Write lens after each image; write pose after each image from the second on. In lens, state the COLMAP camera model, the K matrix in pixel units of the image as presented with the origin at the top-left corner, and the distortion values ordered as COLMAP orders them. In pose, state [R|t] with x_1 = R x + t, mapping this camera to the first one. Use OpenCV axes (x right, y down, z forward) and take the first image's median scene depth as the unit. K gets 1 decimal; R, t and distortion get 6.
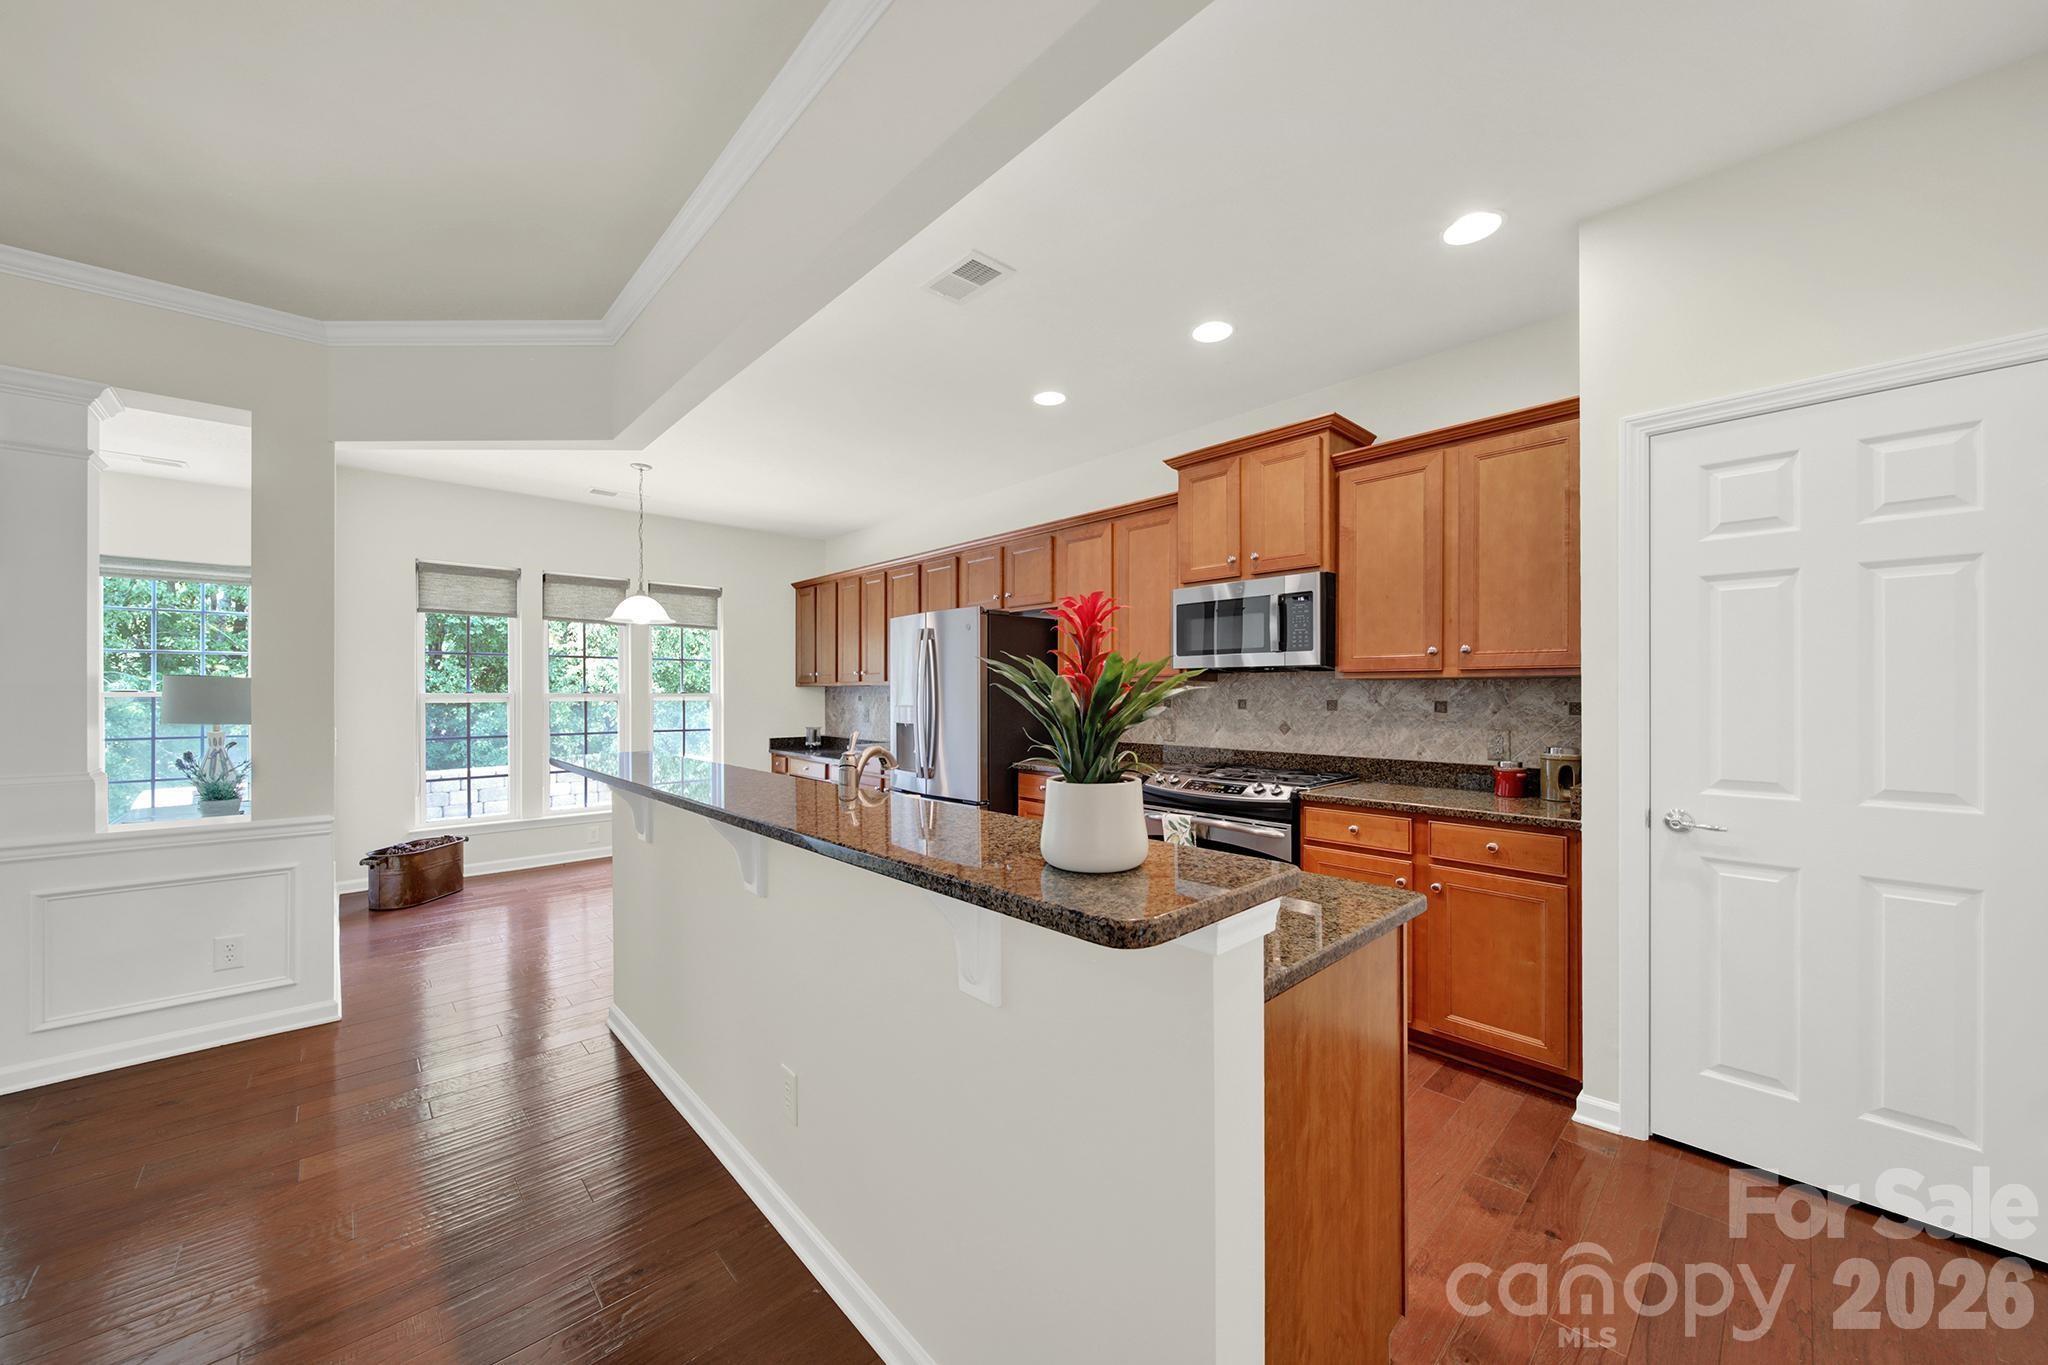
lens RADIAL K [[733.8, 0, 1025.3], [0, 733.8, 691.4], [0, 0, 1]] dist [-0.000146, -0.000171]
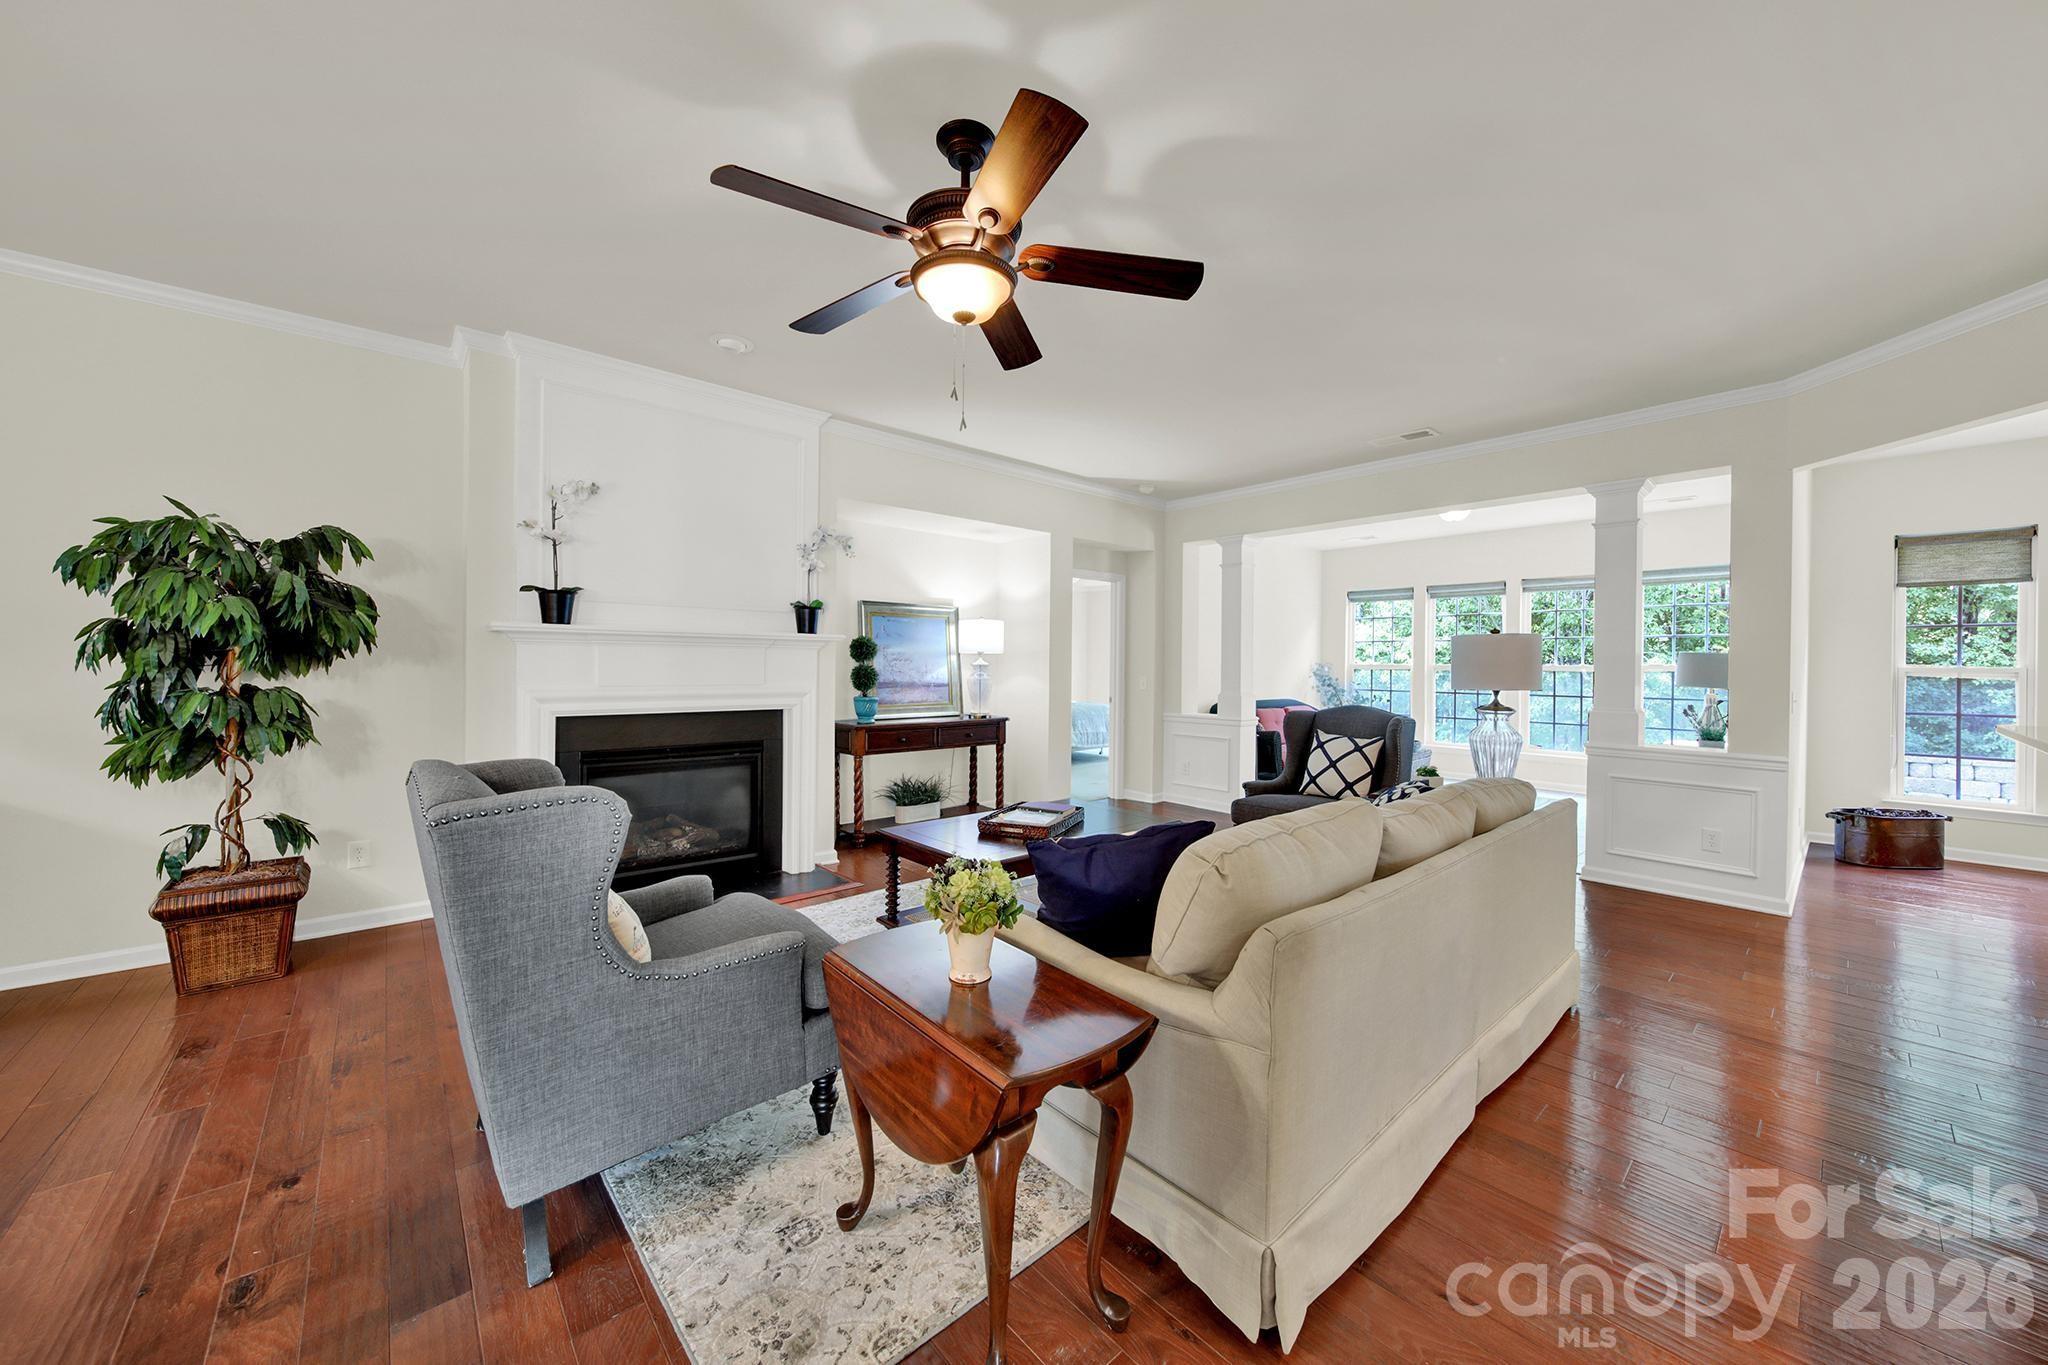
lens RADIAL K [[731.9, 0, 1023.3], [0, 731.9, 664.8], [0, 0, 1]] dist [-0.001222, -0.000381]
pose [[-0.033046, 0.002723, -0.999450, 0.254360], [-0.010267, 0.999943, 0.003064, 0.010234], [0.999401, 0.010363, -0.033016, -0.199697]]
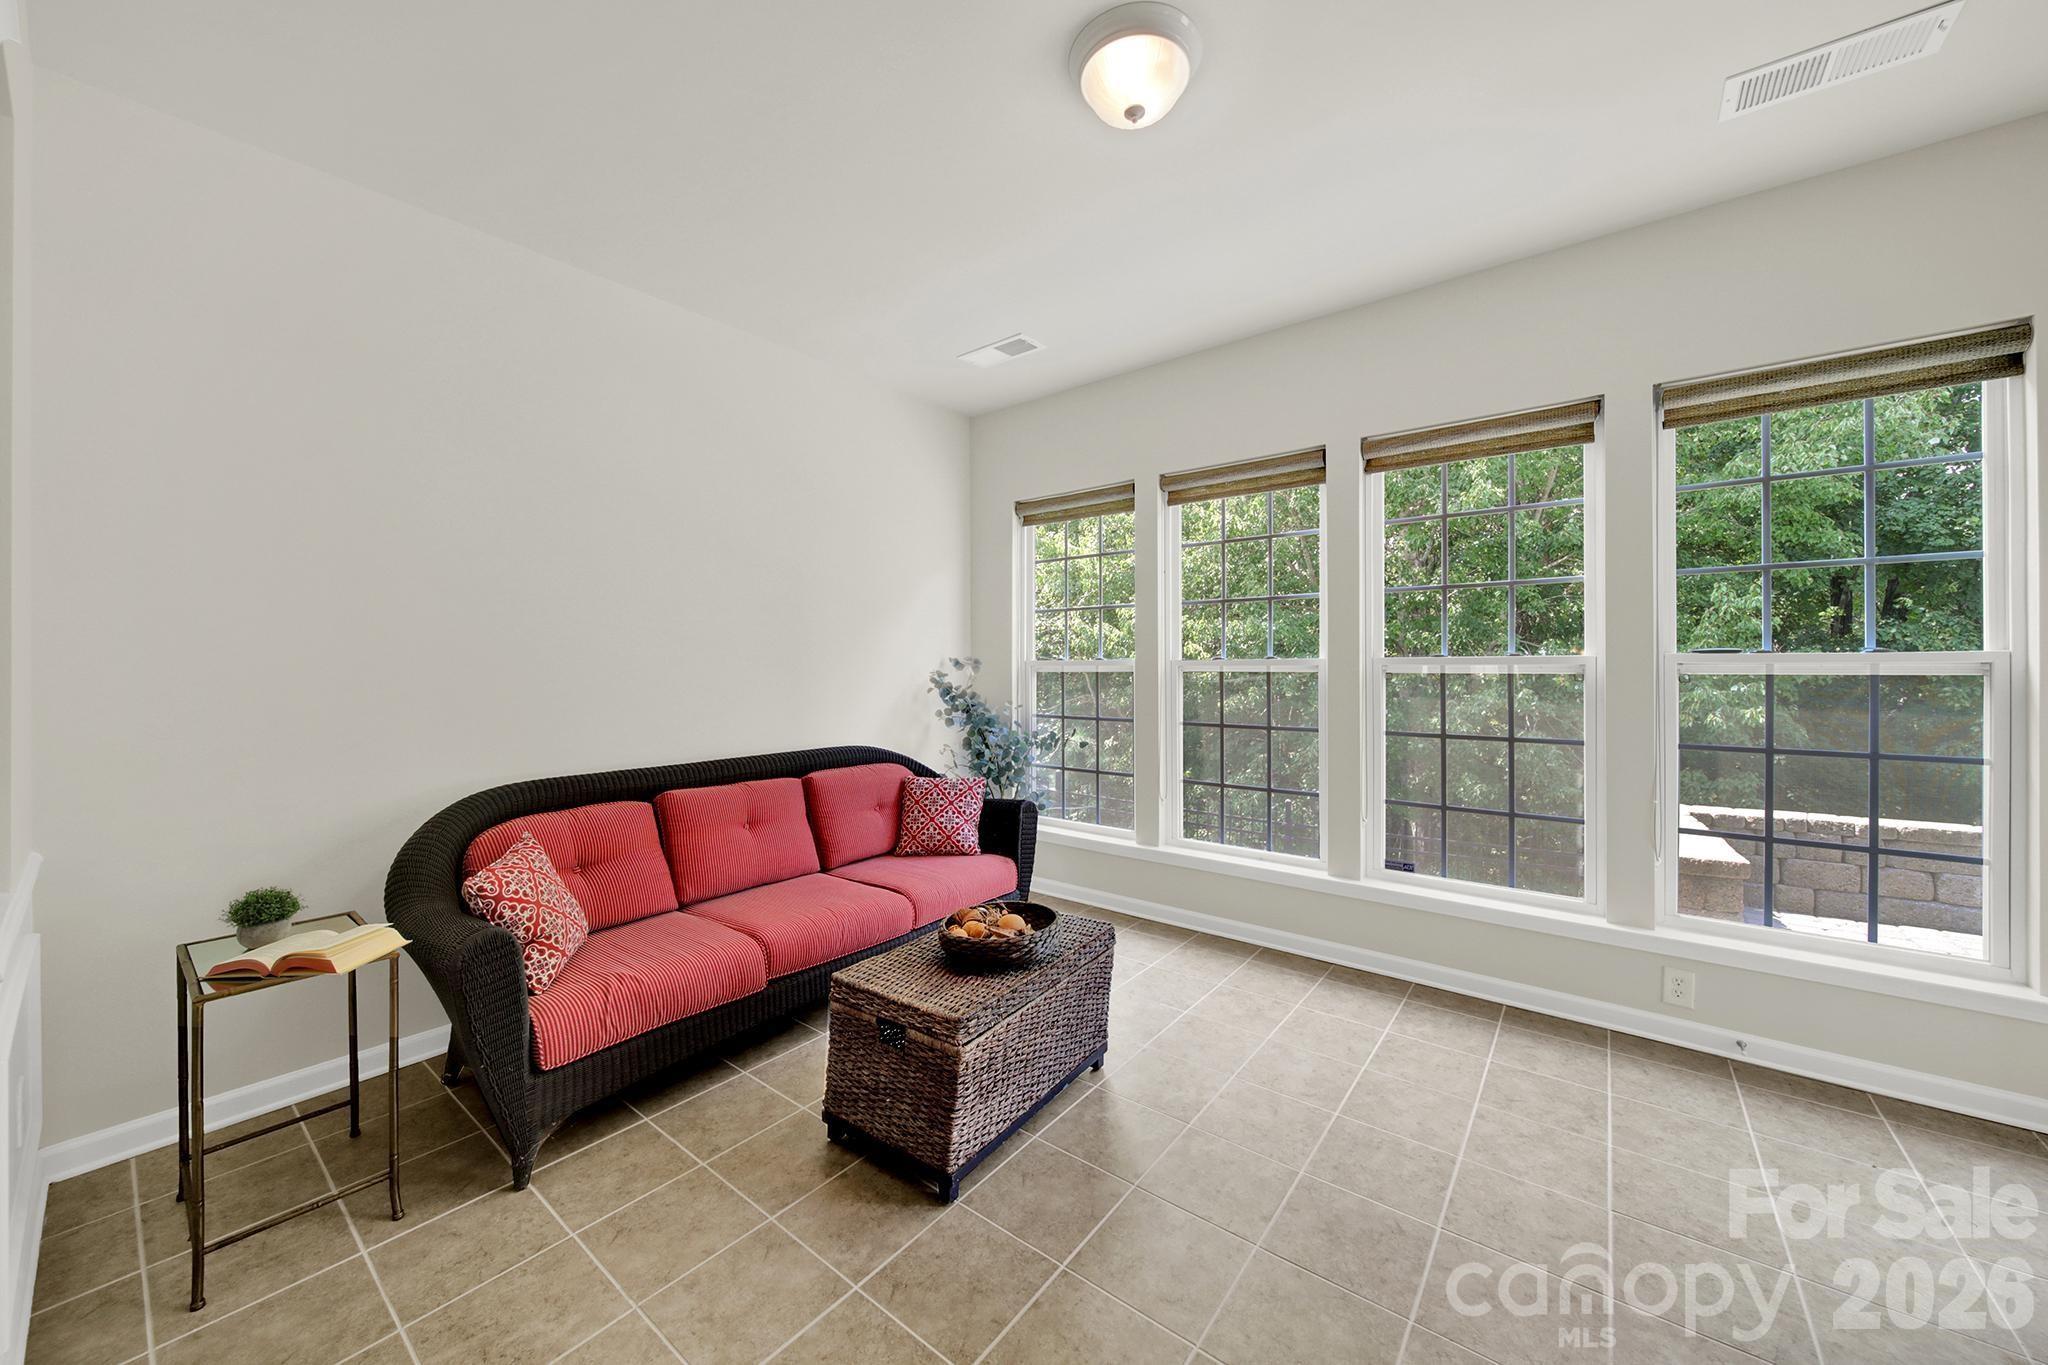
lens RADIAL K [[735.5, 0, 1026.0], [0, 735.5, 665.1], [0, 0, 1]] dist [-0.004463, -0.000415]
pose [[0.144254, -0.003818, -0.989533, -0.877992], [0.001537, 0.999992, -0.003634, 0.013326], [0.989539, -0.000996, 0.144259, 0.506244]]
